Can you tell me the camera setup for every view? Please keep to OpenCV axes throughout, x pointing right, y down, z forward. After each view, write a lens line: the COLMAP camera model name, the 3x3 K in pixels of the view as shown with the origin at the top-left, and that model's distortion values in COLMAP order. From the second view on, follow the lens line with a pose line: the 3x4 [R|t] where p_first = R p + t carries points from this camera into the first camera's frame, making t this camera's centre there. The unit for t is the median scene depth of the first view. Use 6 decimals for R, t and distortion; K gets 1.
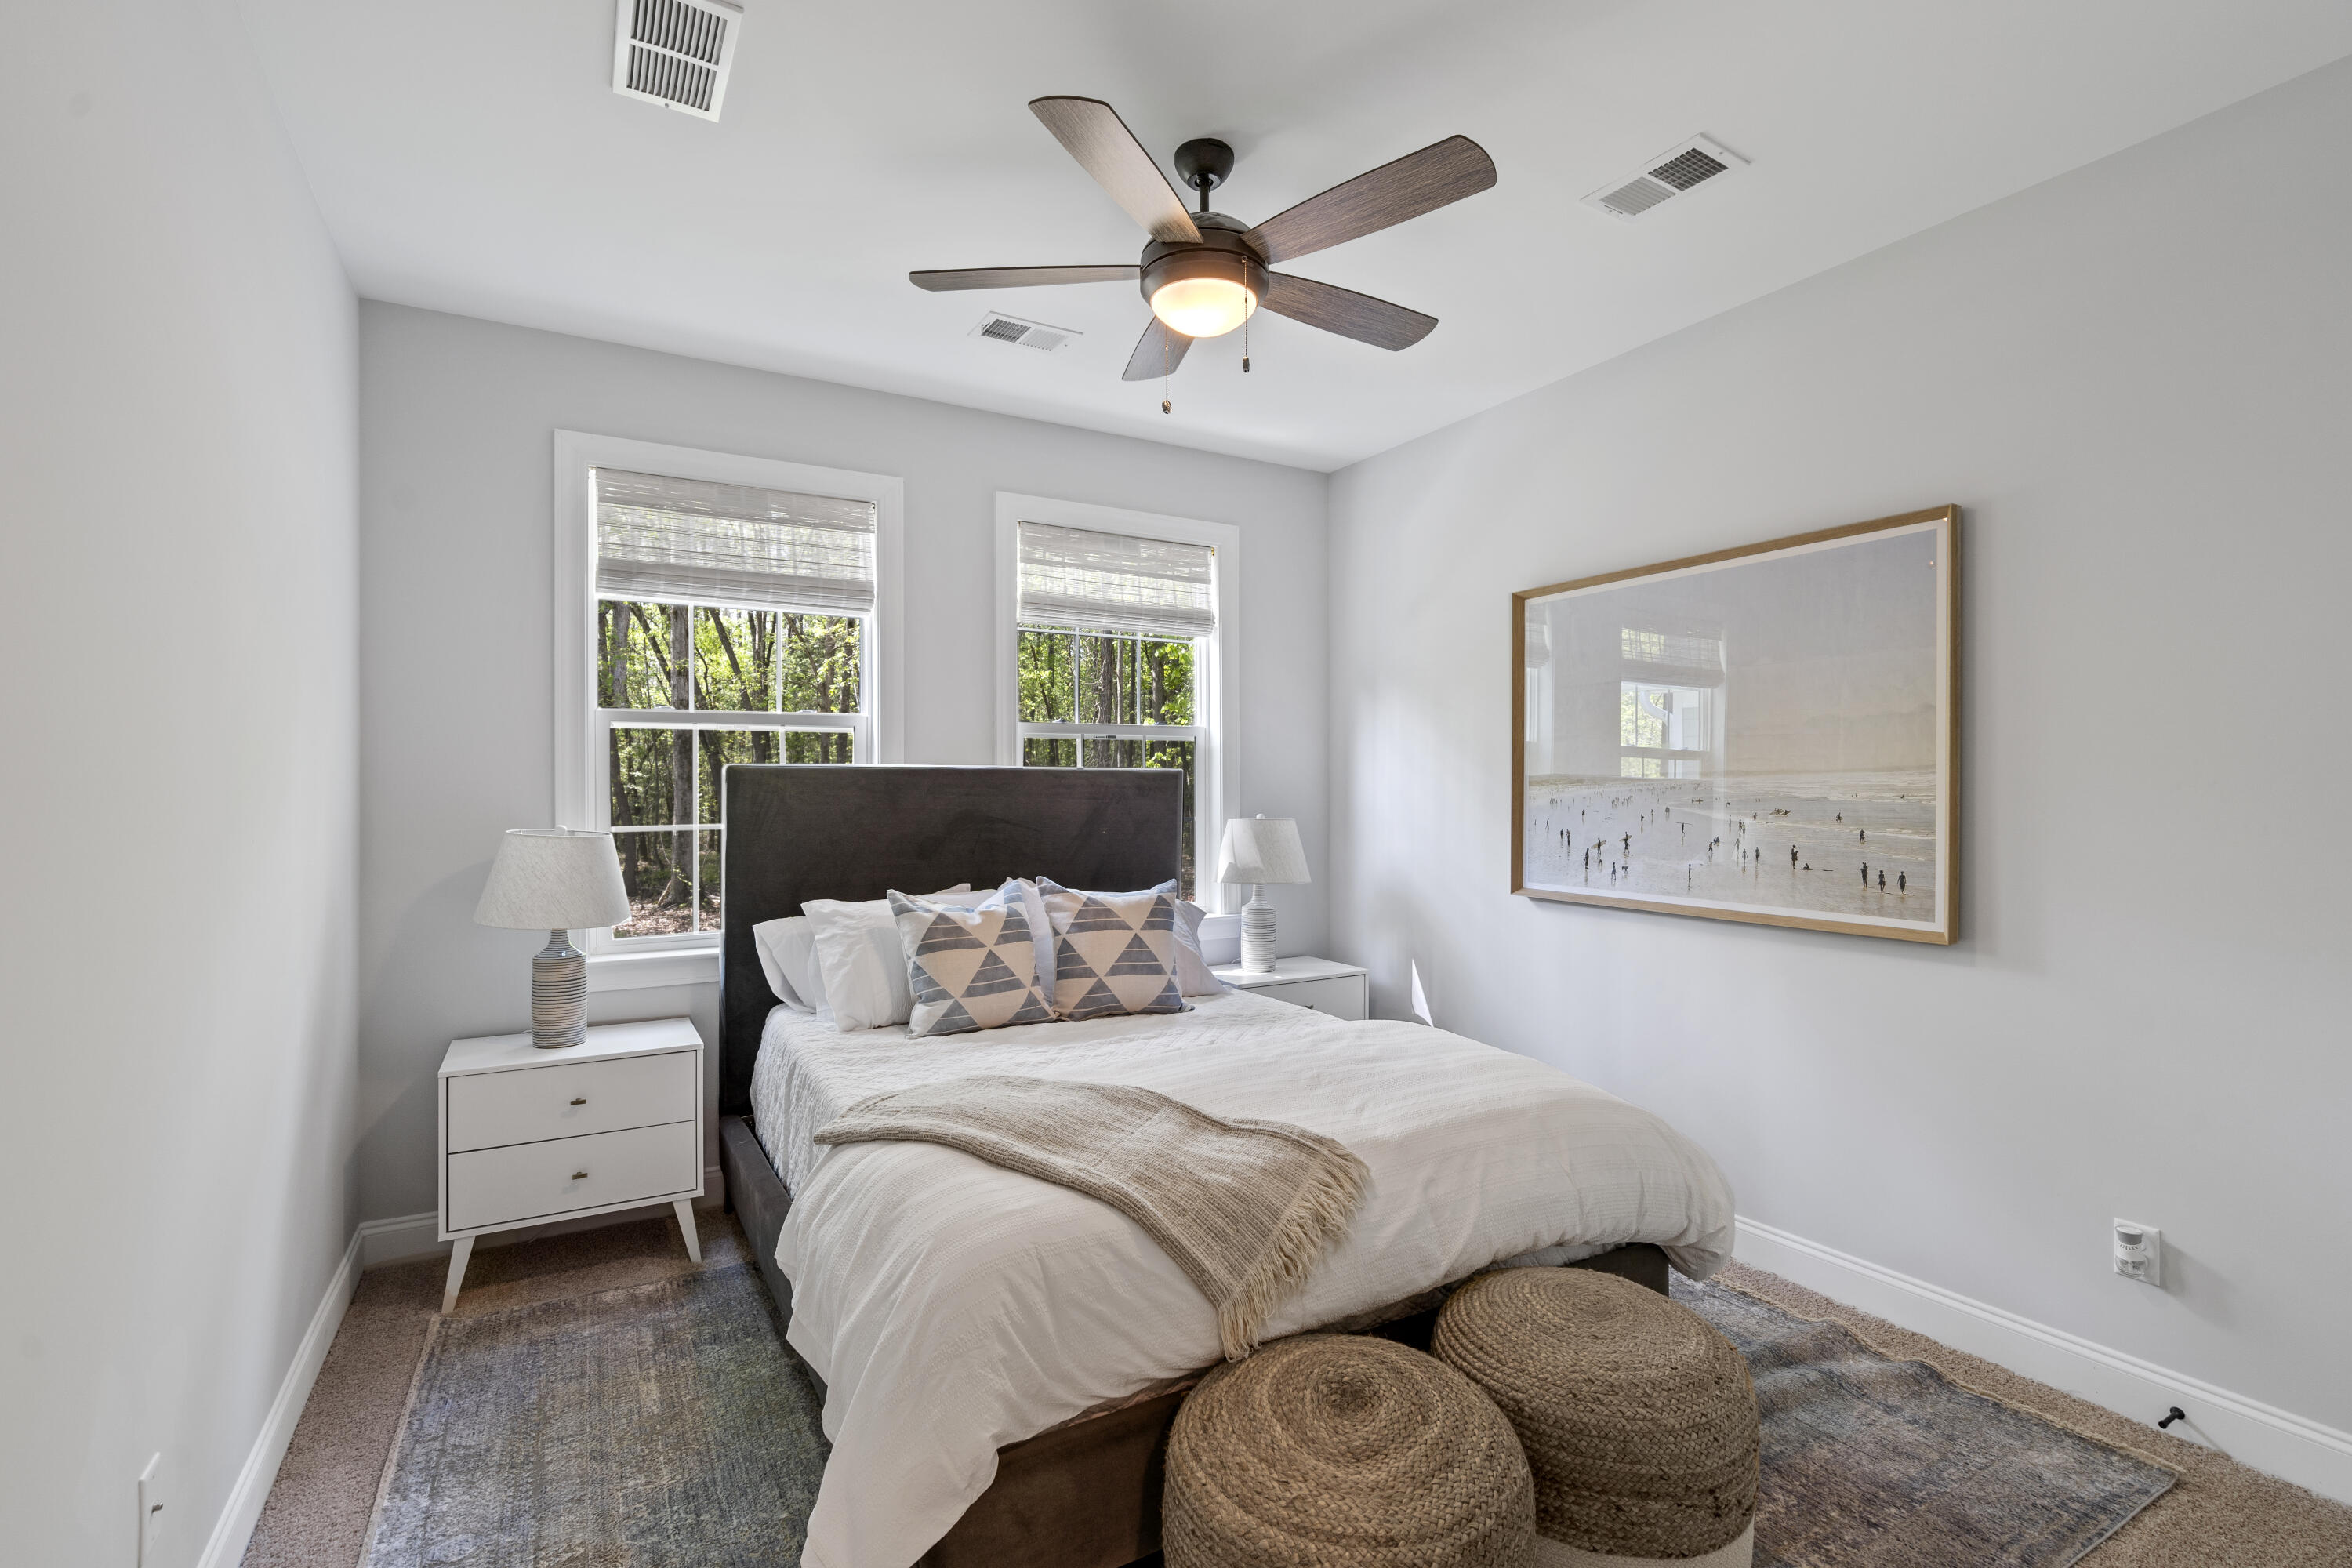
lens RADIAL K [[1072.6, 0, 1175.8], [0, 1072.6, 787.6], [0, 0, 1]] dist [-0.002602, -0.000022]
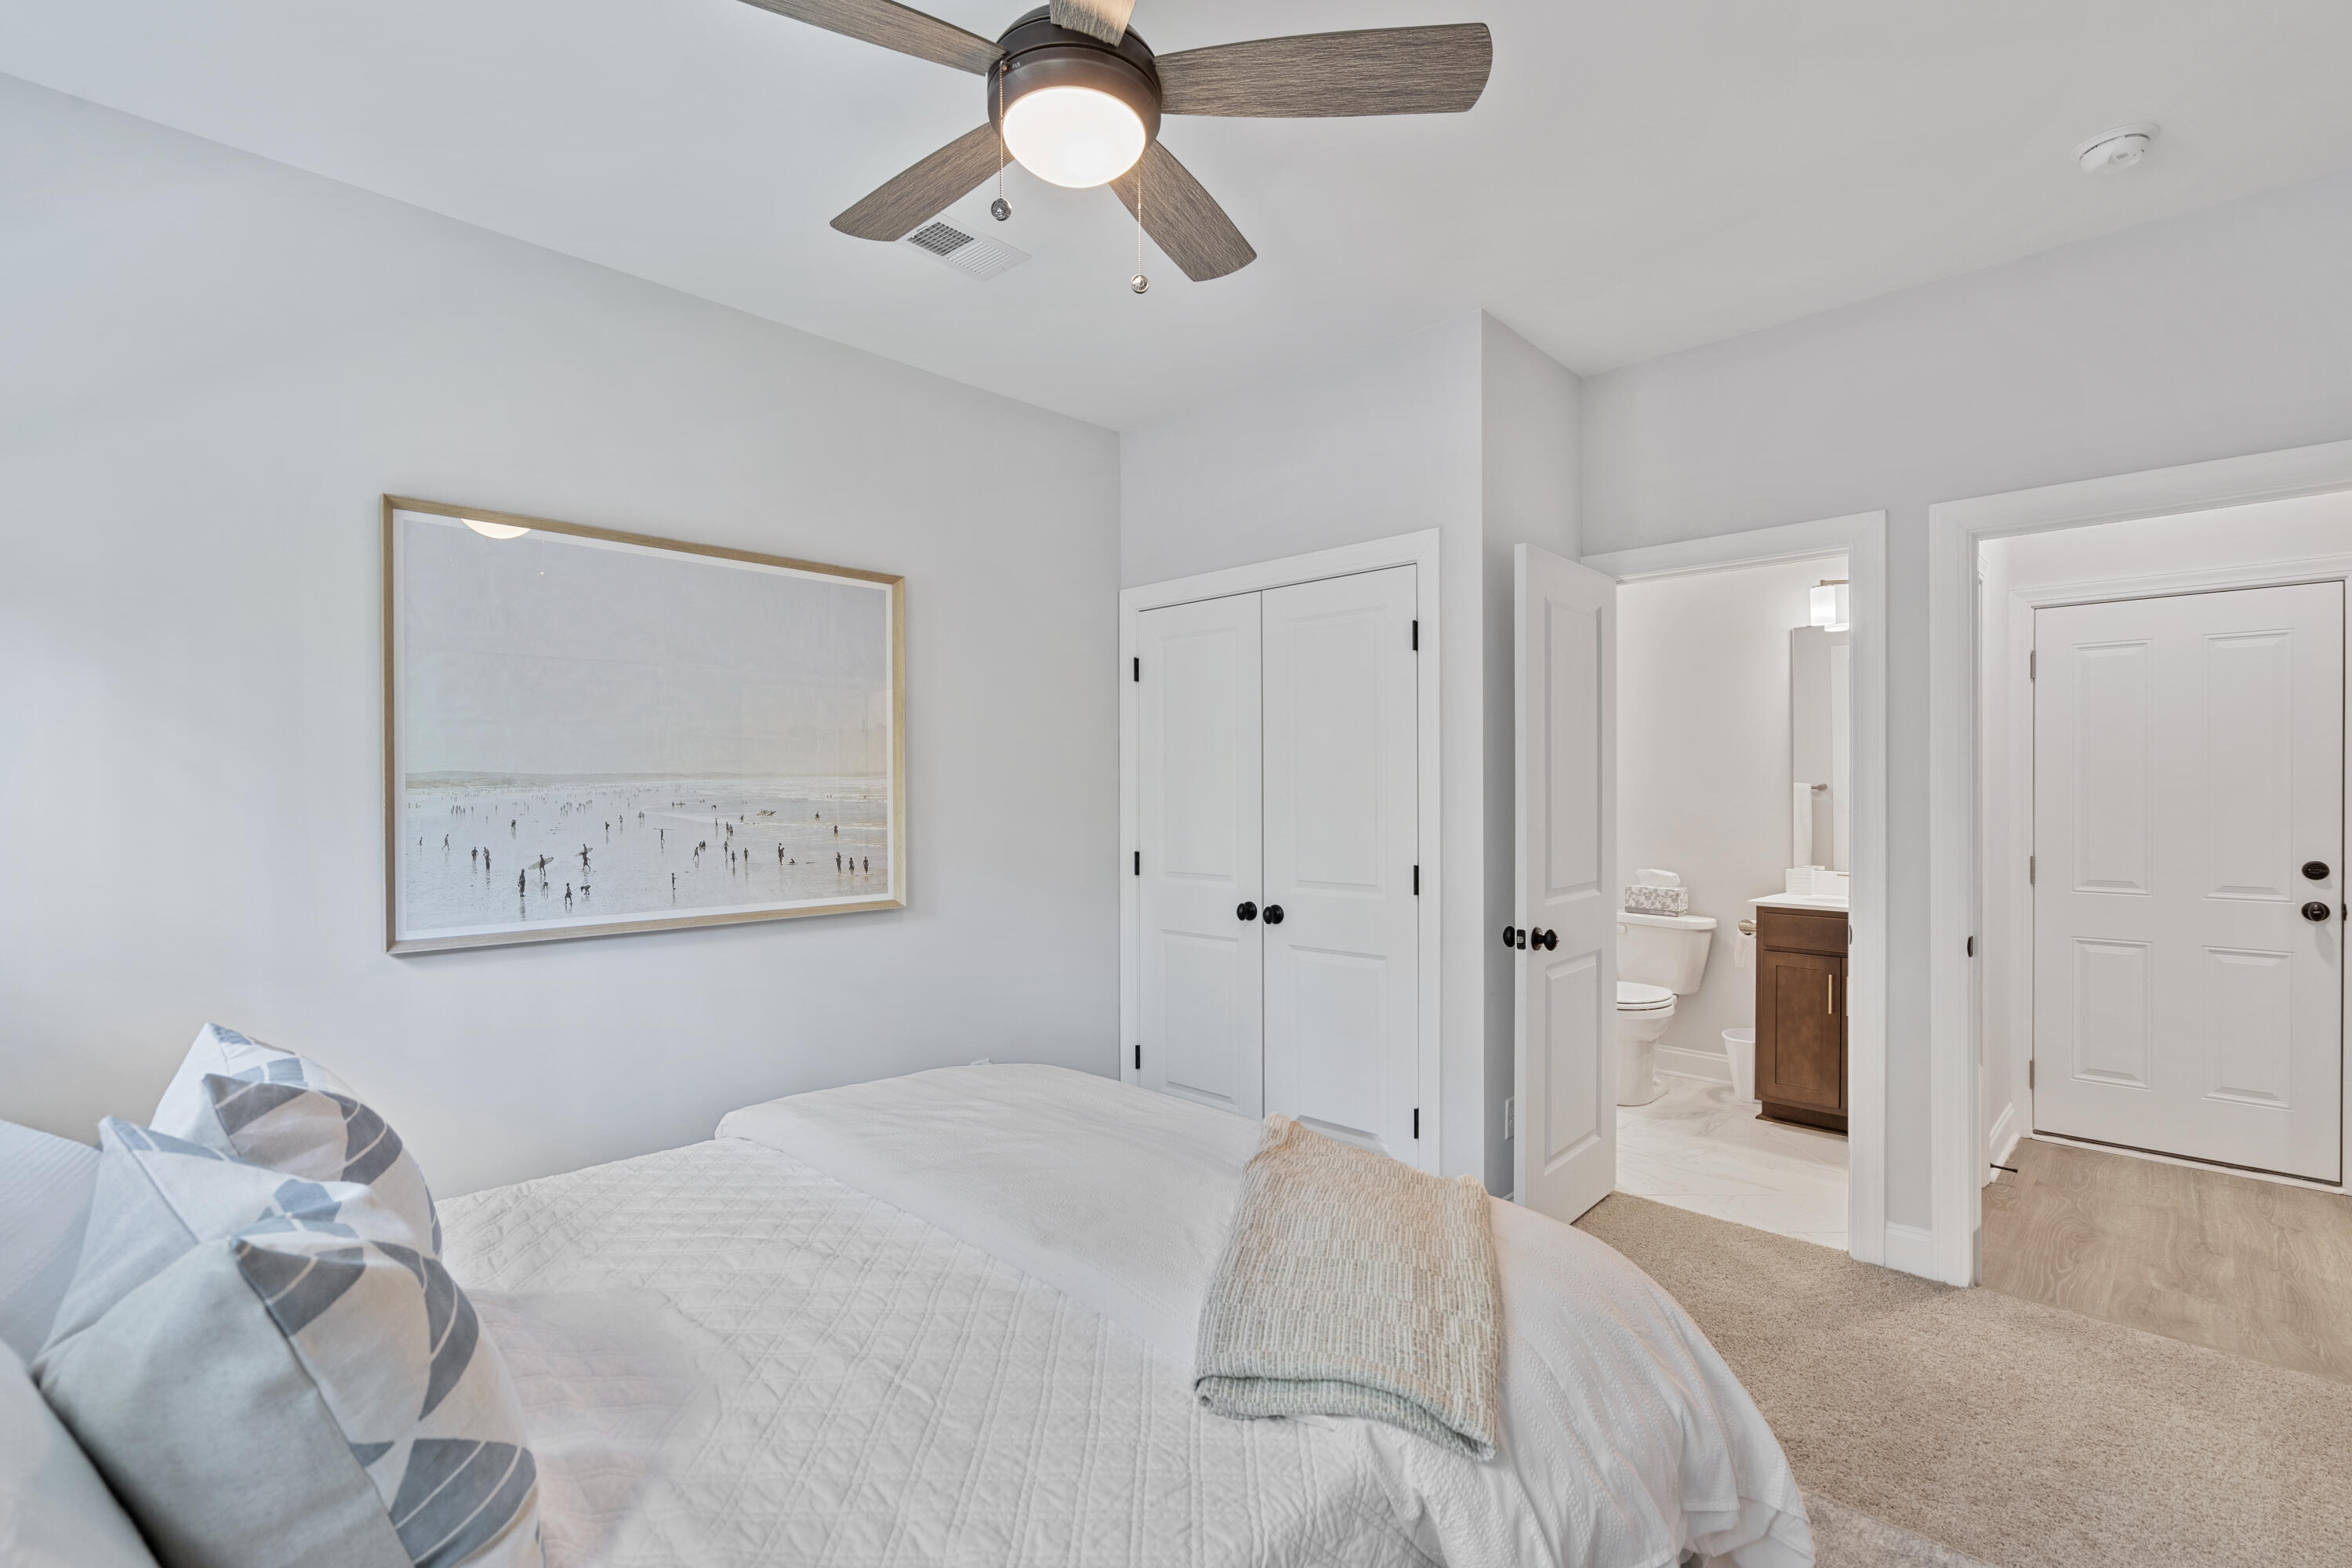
lens RADIAL K [[1072.6, 0, 1175.8], [0, 1072.6, 785.3], [0, 0, 1]] dist [-0.002602, -0.000022]
pose [[-0.276746, 0.003457, 0.960937, -0.554839], [0.002368, 0.999993, -0.002915, -0.000260], [-0.960940, 0.001469, -0.276752, 0.889403]]
